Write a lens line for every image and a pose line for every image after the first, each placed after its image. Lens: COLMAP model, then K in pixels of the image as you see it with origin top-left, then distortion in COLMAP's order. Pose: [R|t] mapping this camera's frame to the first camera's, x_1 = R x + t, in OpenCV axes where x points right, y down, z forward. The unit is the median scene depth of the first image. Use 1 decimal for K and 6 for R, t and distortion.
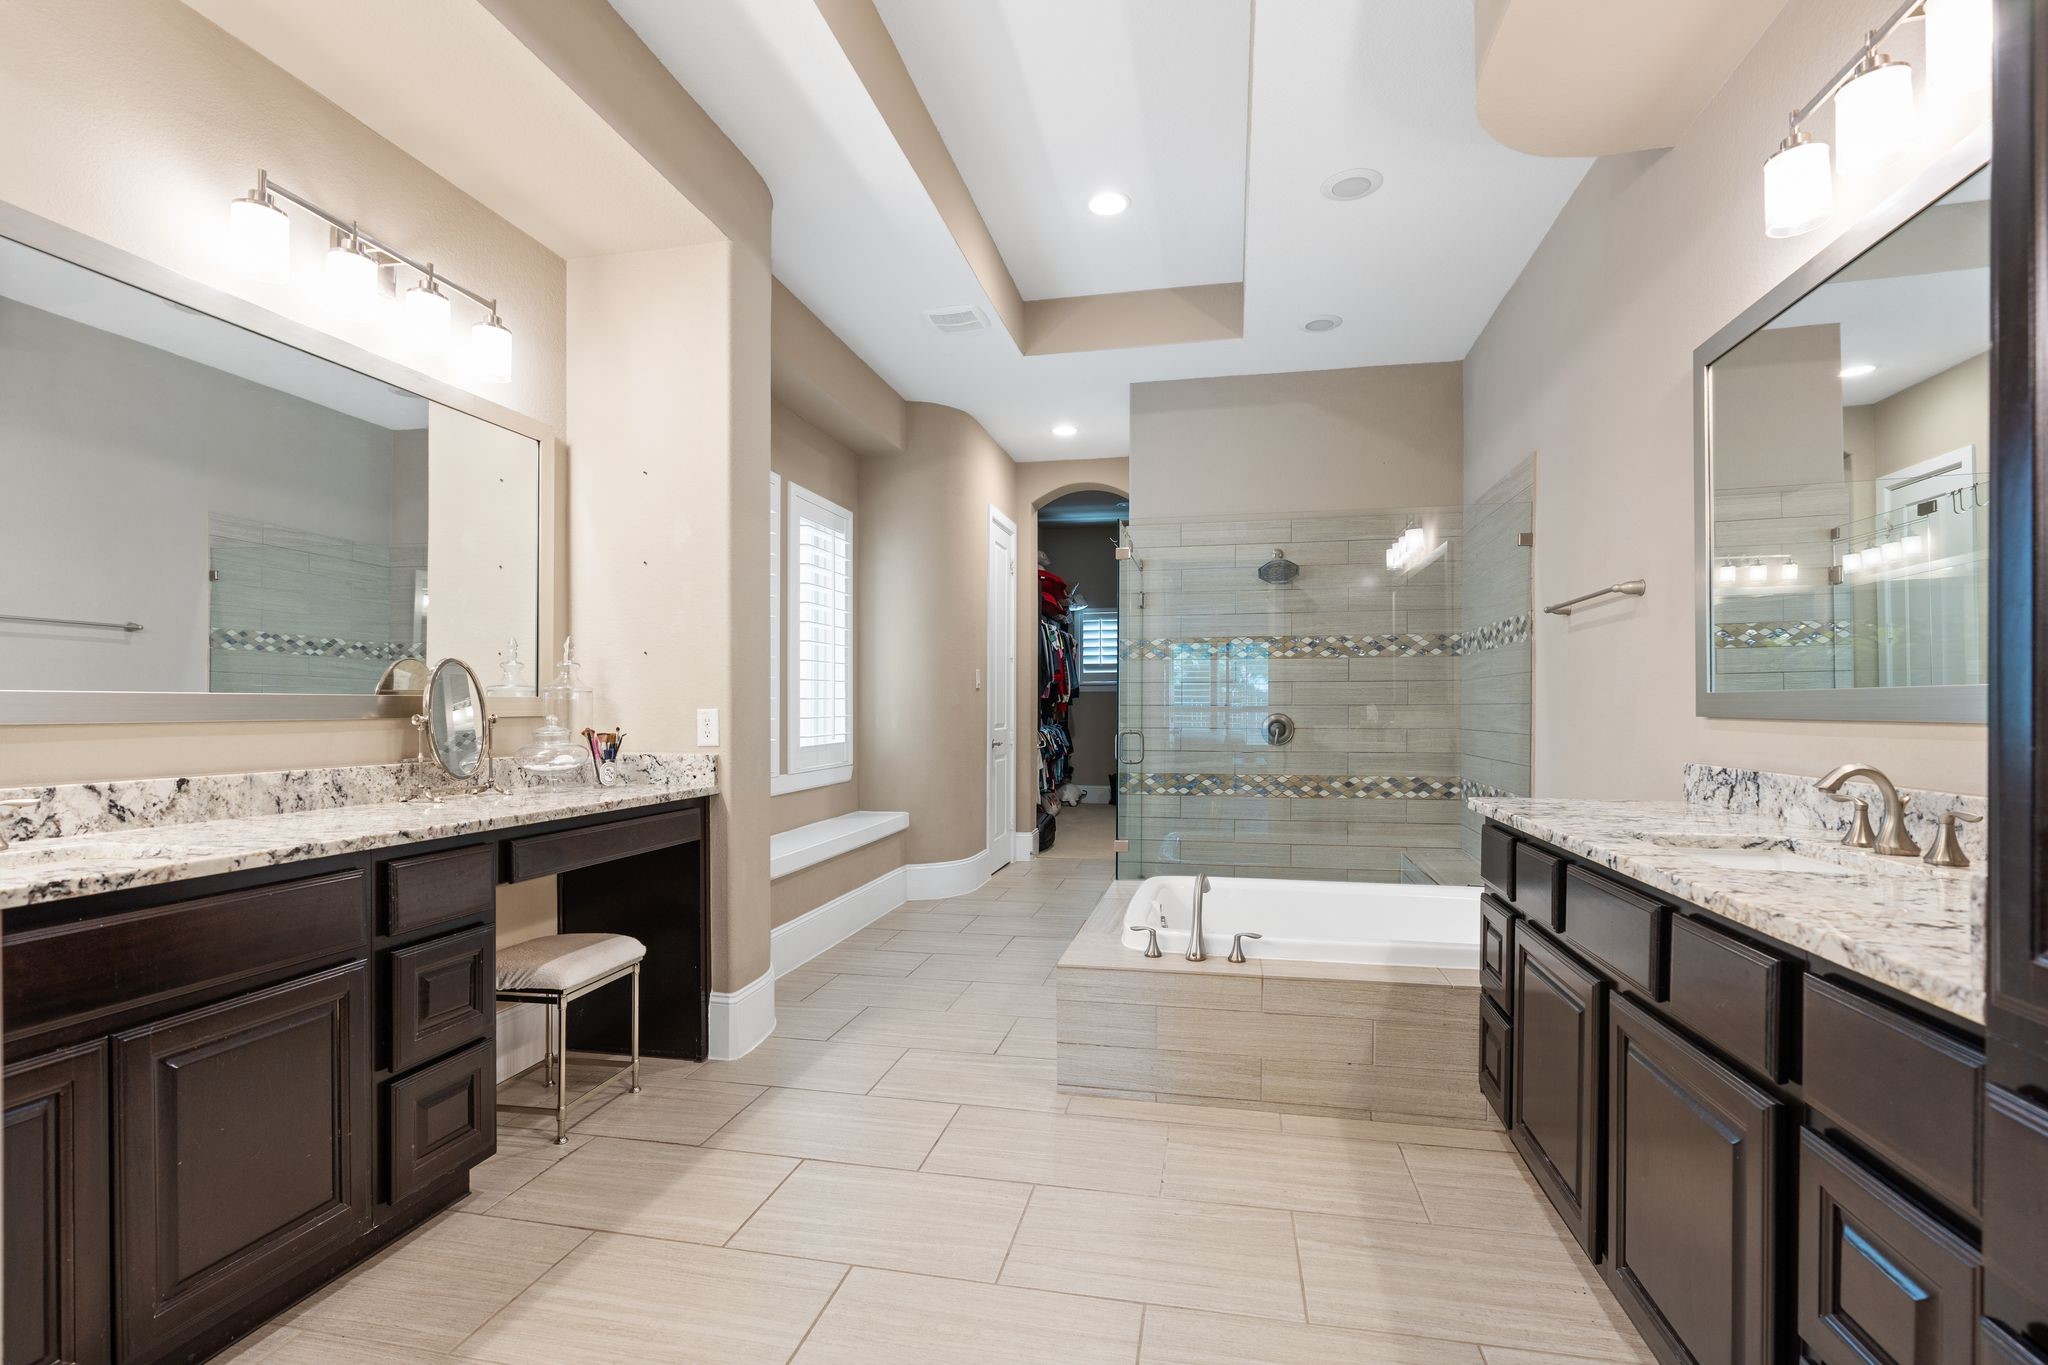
lens RADIAL K [[920.3, 0, 1041.5], [0, 920.3, 722.5], [0, 0, 1]] dist [-0.002062, 0.000755]
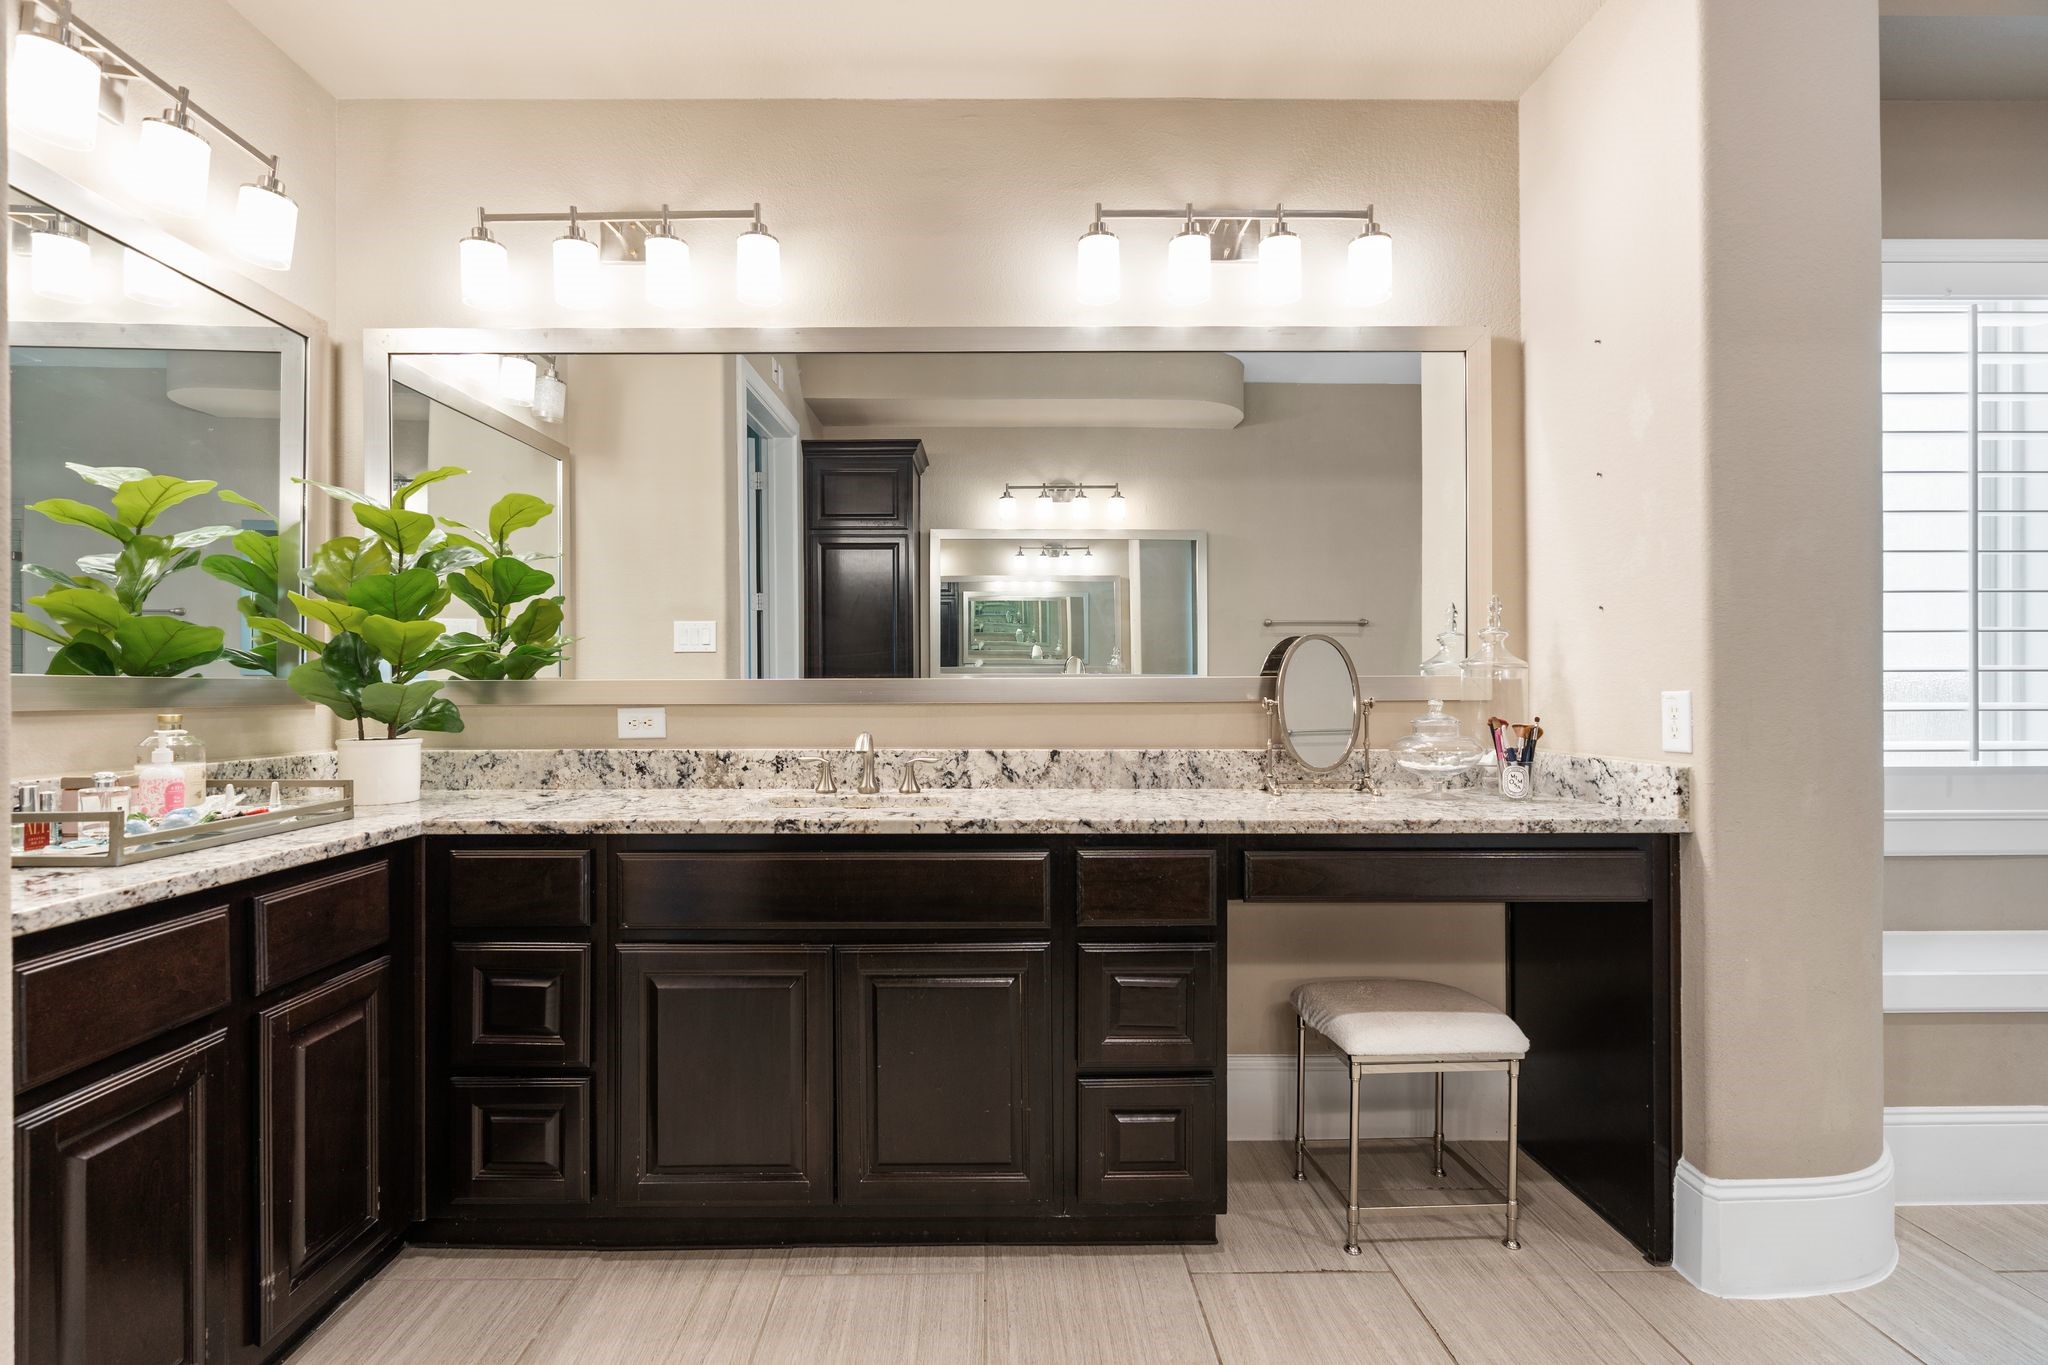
lens RADIAL K [[920.3, 0, 1020.3], [0, 920.3, 693.3], [0, 0, 1]] dist [-0.002062, 0.000755]
pose [[0.209652, 0.002787, -0.977772, 0.189833], [-0.012252, 0.999925, 0.000223, -0.010743], [0.977699, 0.011933, 0.209671, 0.605672]]
